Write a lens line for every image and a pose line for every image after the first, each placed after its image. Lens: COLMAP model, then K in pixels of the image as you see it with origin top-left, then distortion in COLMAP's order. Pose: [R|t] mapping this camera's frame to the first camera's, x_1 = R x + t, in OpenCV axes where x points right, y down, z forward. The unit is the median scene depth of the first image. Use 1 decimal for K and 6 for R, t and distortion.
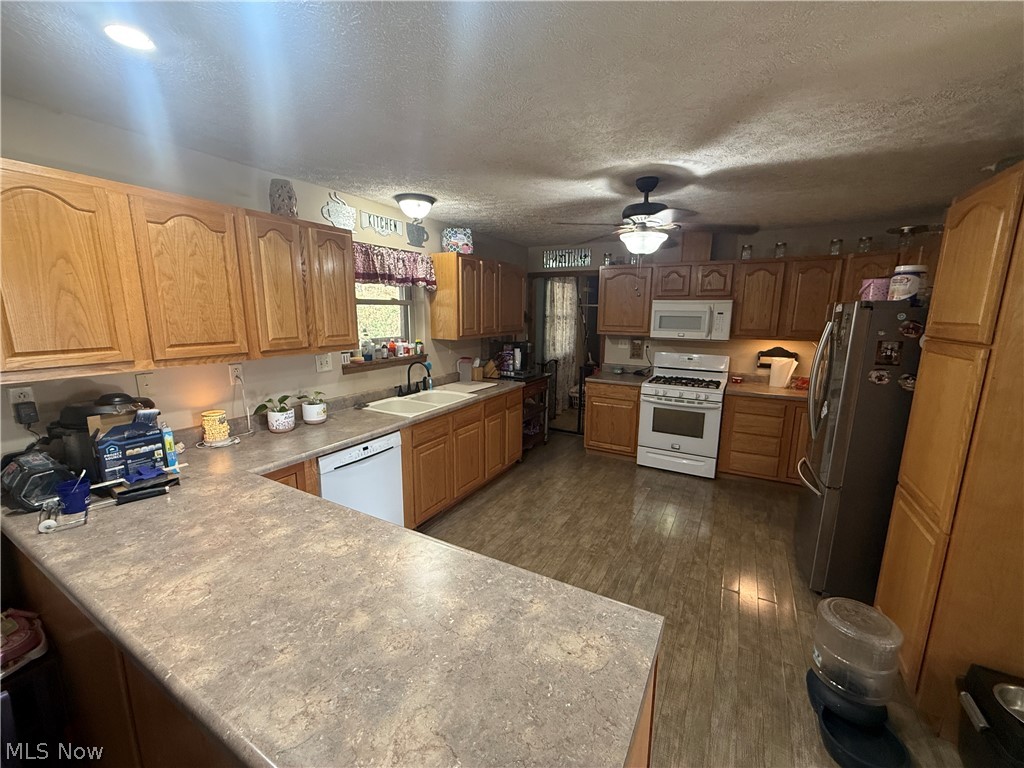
lens RADIAL K [[408.6, 0, 512.5], [0, 408.6, 383.1], [0, 0, 1]] dist [-0.000898, -0.000023]
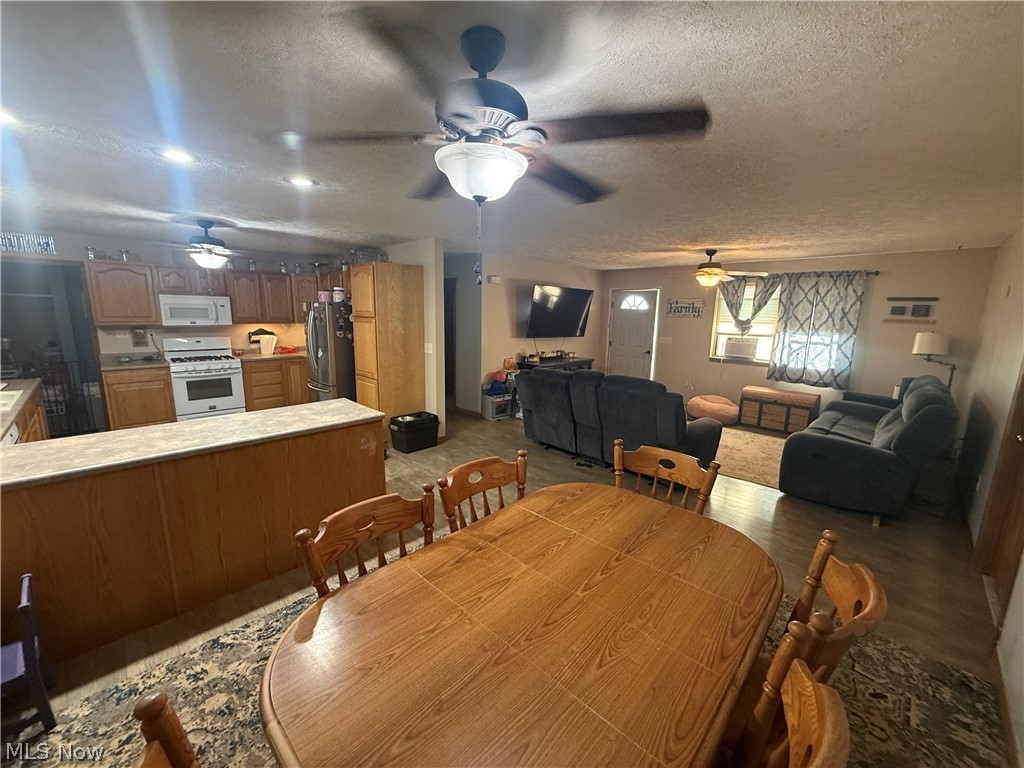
lens RADIAL K [[408.6, 0, 512.1], [0, 408.6, 383.6], [0, 0, 1]] dist [-0.000898, -0.000023]
pose [[0.267166, -0.171288, 0.948305, -0.628706], [0.151782, 0.979272, 0.134120, 0.054804], [-0.951622, 0.108104, 0.287627, -0.335643]]
